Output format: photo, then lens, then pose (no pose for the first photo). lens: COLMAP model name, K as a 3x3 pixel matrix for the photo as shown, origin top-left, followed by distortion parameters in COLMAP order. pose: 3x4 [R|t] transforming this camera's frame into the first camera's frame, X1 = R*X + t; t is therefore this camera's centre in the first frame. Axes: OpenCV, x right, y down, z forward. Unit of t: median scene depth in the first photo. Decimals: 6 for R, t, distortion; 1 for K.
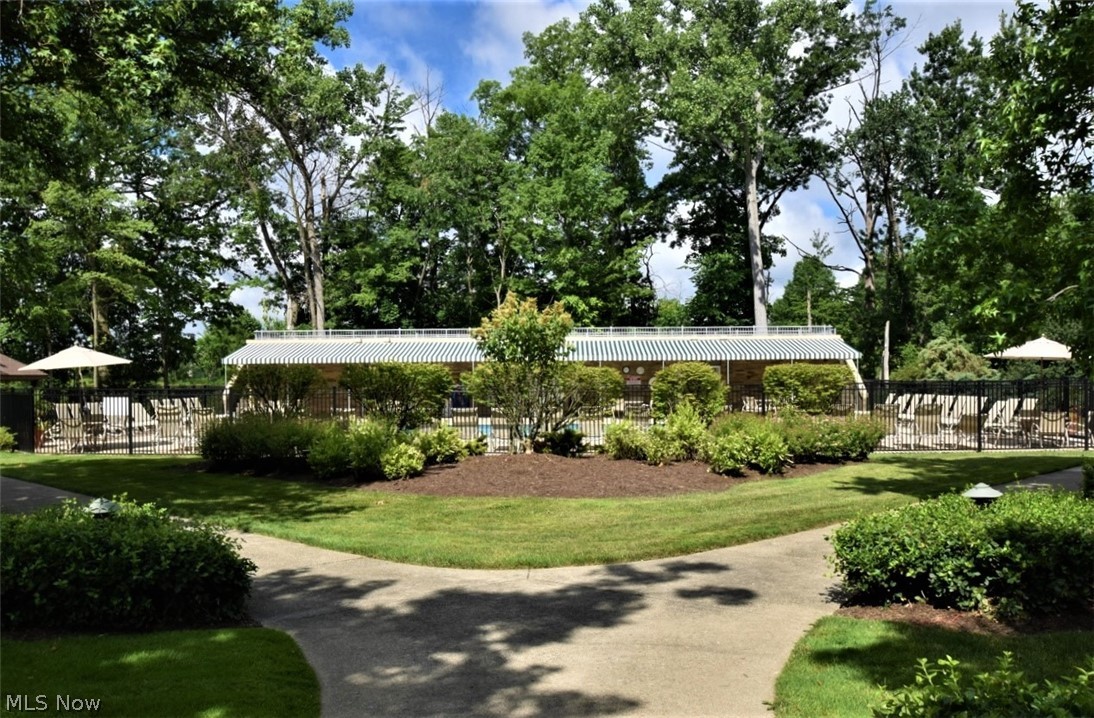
lens RADIAL K [[904.0, 0, 550.9], [0, 904.0, 381.1], [0, 0, 1]] dist [-0.052197, -0.012045]
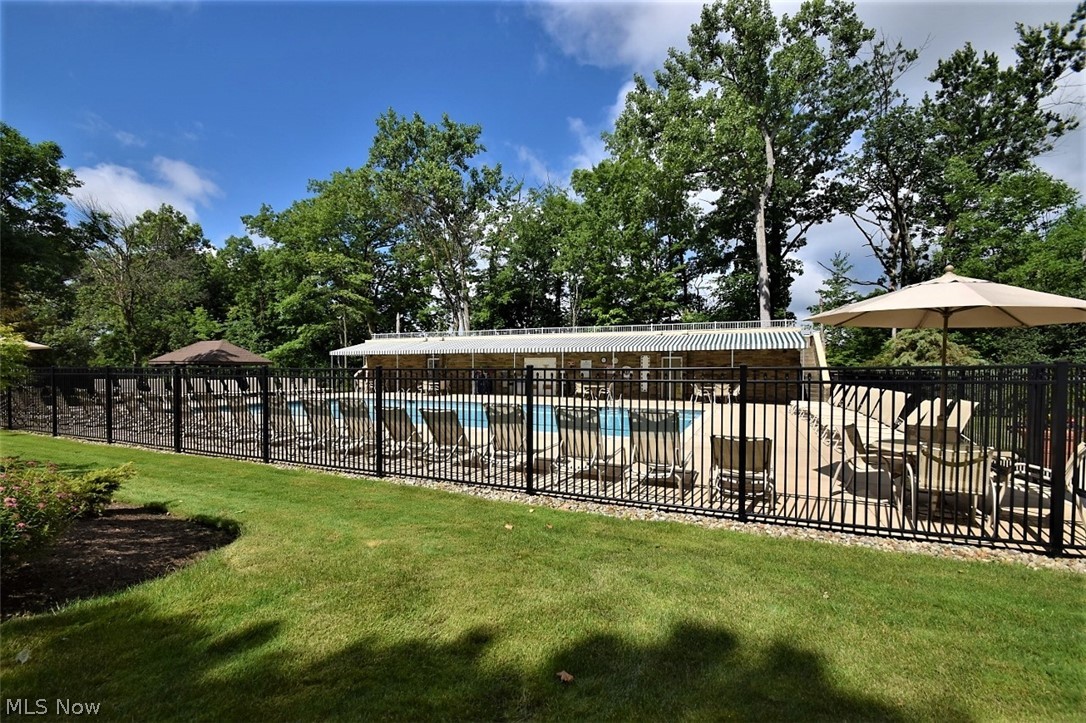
lens RADIAL K [[460.7, 0, 539.0], [0, 460.7, 378.6], [0, 0, 1]] dist [0.001159, -0.019759]
pose [[0.924575, 0.017040, -0.380620, 0.201325], [-0.010436, 0.999757, 0.019408, 0.001337], [0.380858, -0.013972, 0.924528, 0.317425]]
